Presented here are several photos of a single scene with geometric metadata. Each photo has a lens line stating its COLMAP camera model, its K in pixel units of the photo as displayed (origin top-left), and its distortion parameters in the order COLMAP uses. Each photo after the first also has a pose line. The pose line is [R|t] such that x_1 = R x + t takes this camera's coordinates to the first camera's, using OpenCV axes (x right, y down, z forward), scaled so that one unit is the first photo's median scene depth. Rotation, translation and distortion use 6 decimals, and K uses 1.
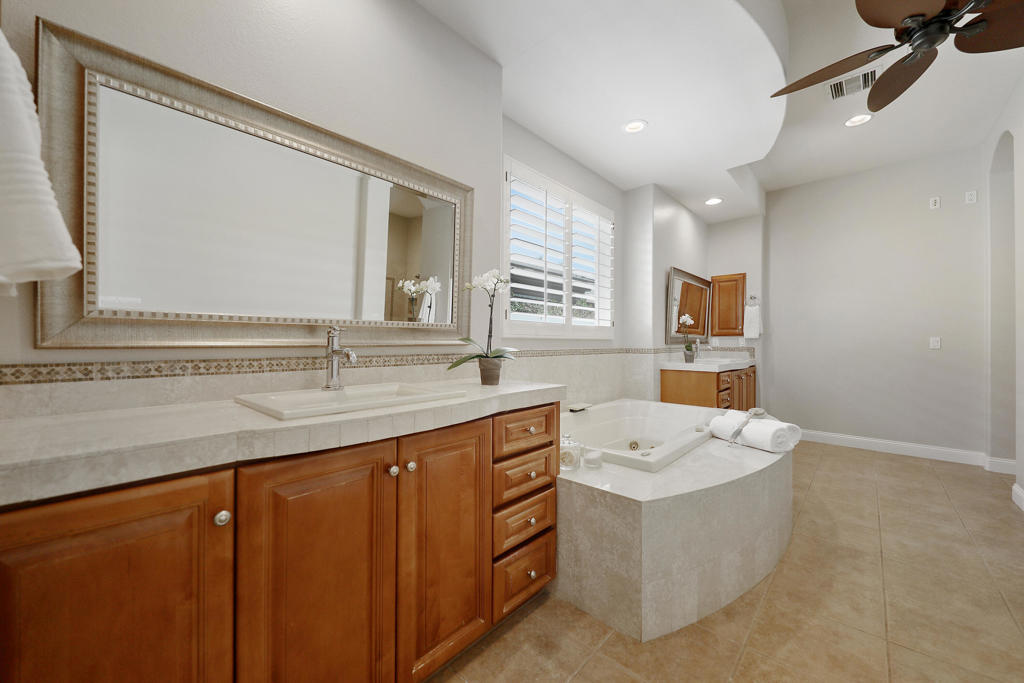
lens RADIAL K [[396.9, 0, 515.9], [0, 396.9, 340.7], [0, 0, 1]] dist [0.003038, -0.000074]
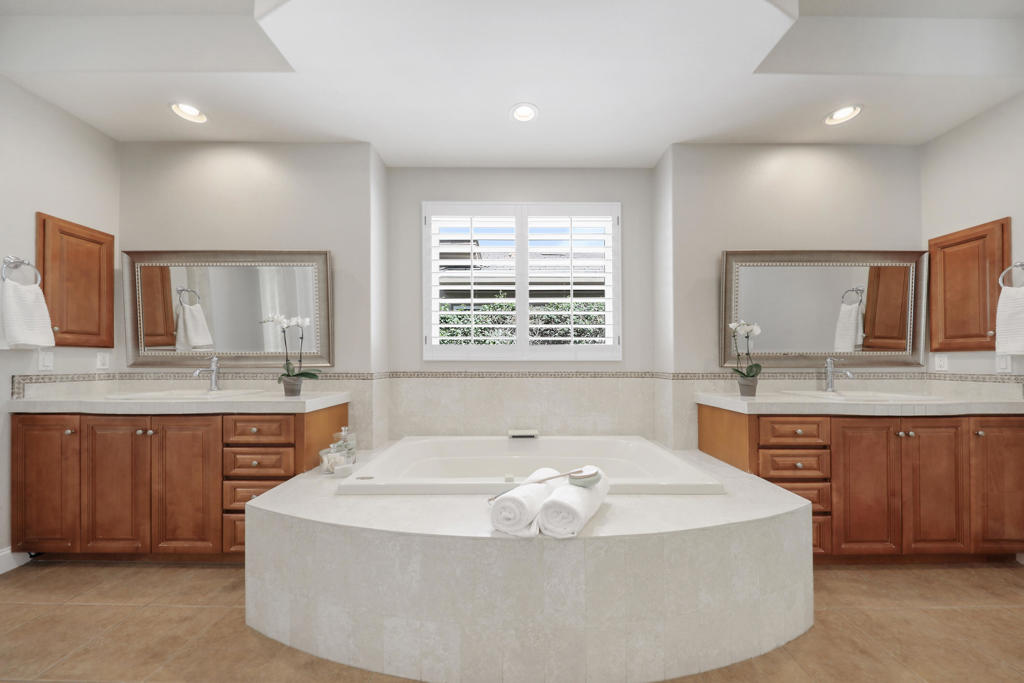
lens RADIAL K [[349.3, 0, 505.8], [0, 349.3, 361.1], [0, 0, 1]] dist [-0.005909, -0.000172]
pose [[0.663714, -0.002159, -0.747984, 0.788278], [0.004769, 0.999988, 0.001345, -0.004230], [0.747971, -0.004460, 0.663716, 0.449057]]
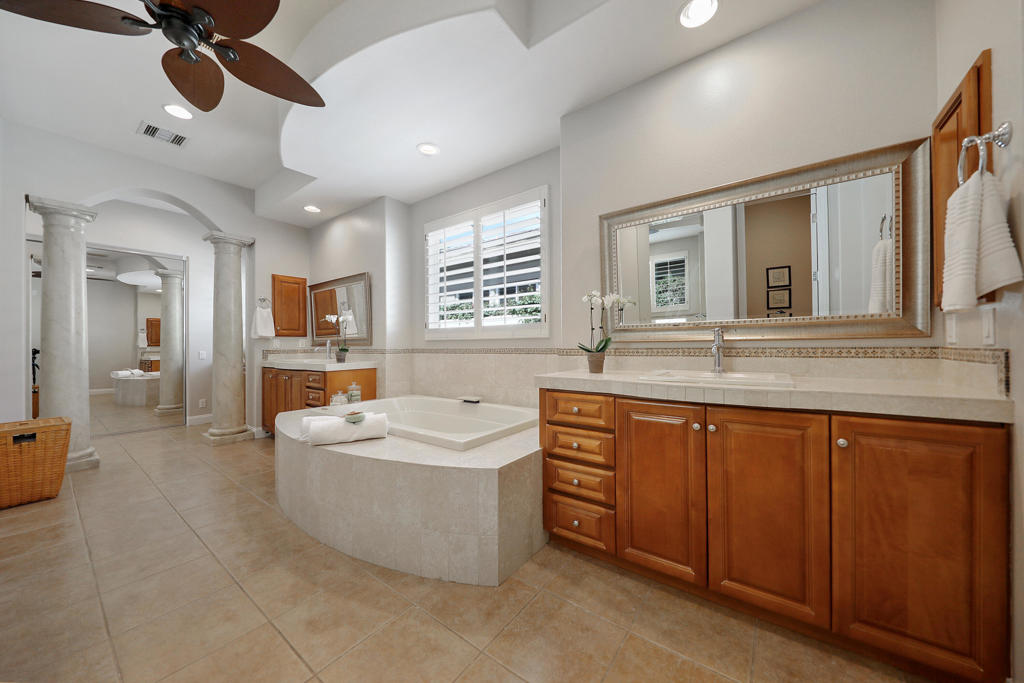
lens RADIAL K [[349.3, 0, 519.3], [0, 349.3, 345.7], [0, 0, 1]] dist [-0.005909, -0.000172]
pose [[0.097091, -0.001585, -0.995274, 1.235249], [0.016081, 0.999871, -0.000024, 0.017775], [0.995146, -0.016003, 0.097104, 1.102143]]
